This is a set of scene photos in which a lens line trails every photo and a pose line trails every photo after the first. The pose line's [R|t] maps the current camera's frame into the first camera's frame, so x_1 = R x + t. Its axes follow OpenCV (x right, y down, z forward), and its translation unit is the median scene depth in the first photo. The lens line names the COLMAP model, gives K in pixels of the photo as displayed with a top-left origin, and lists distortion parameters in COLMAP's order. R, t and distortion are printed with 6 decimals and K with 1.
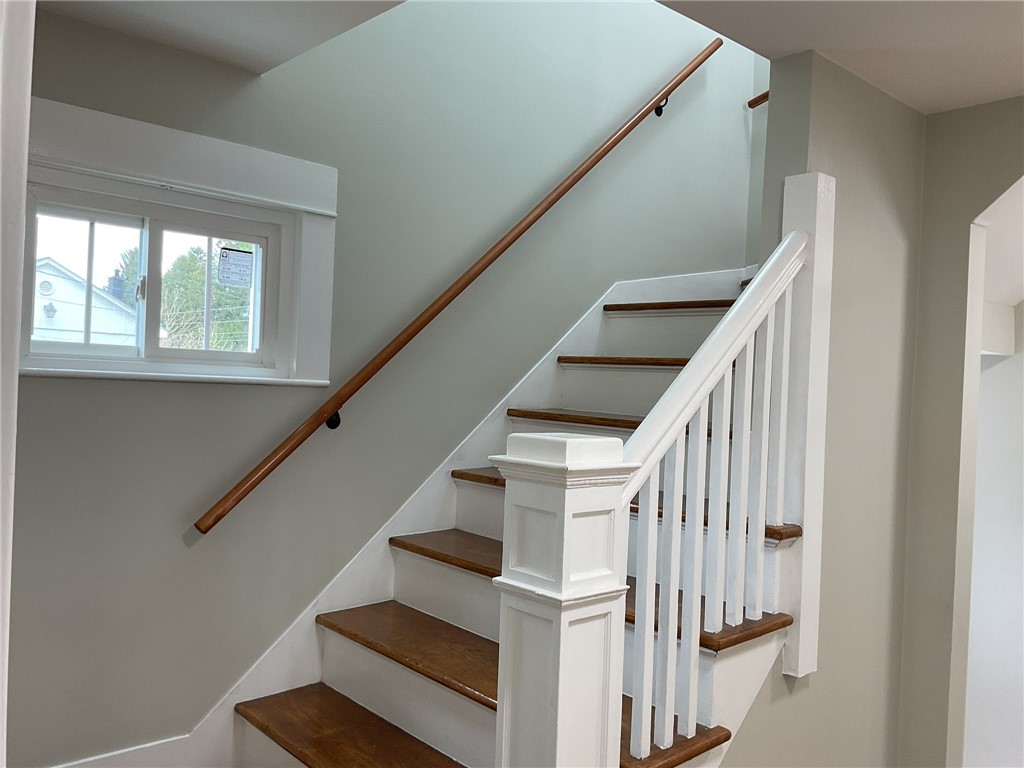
lens RADIAL K [[845.9, 0, 508.6], [0, 845.9, 385.2], [0, 0, 1]] dist [0.059664, -0.114955]
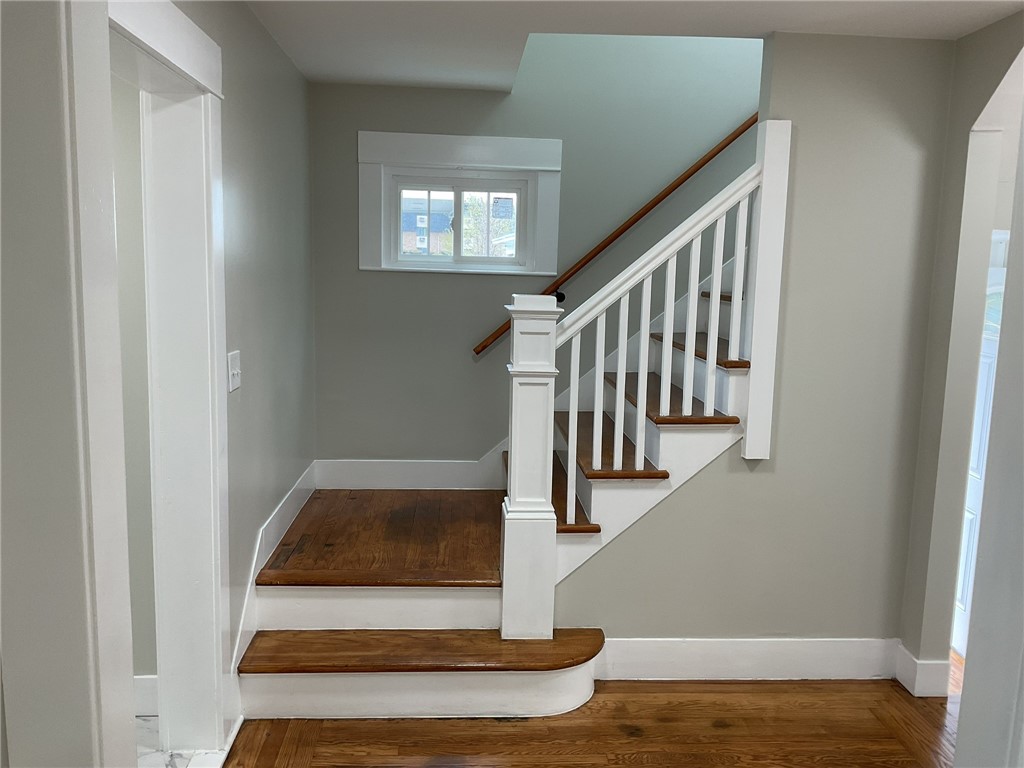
lens RADIAL K [[845.9, 0, 514.9], [0, 845.9, 386.1], [0, 0, 1]] dist [0.059664, -0.114955]
pose [[0.779483, 0.065219, -0.623019, 0.829055], [0.007157, 0.993573, 0.112963, 0.029670], [0.626383, -0.092512, 0.774007, -0.381284]]
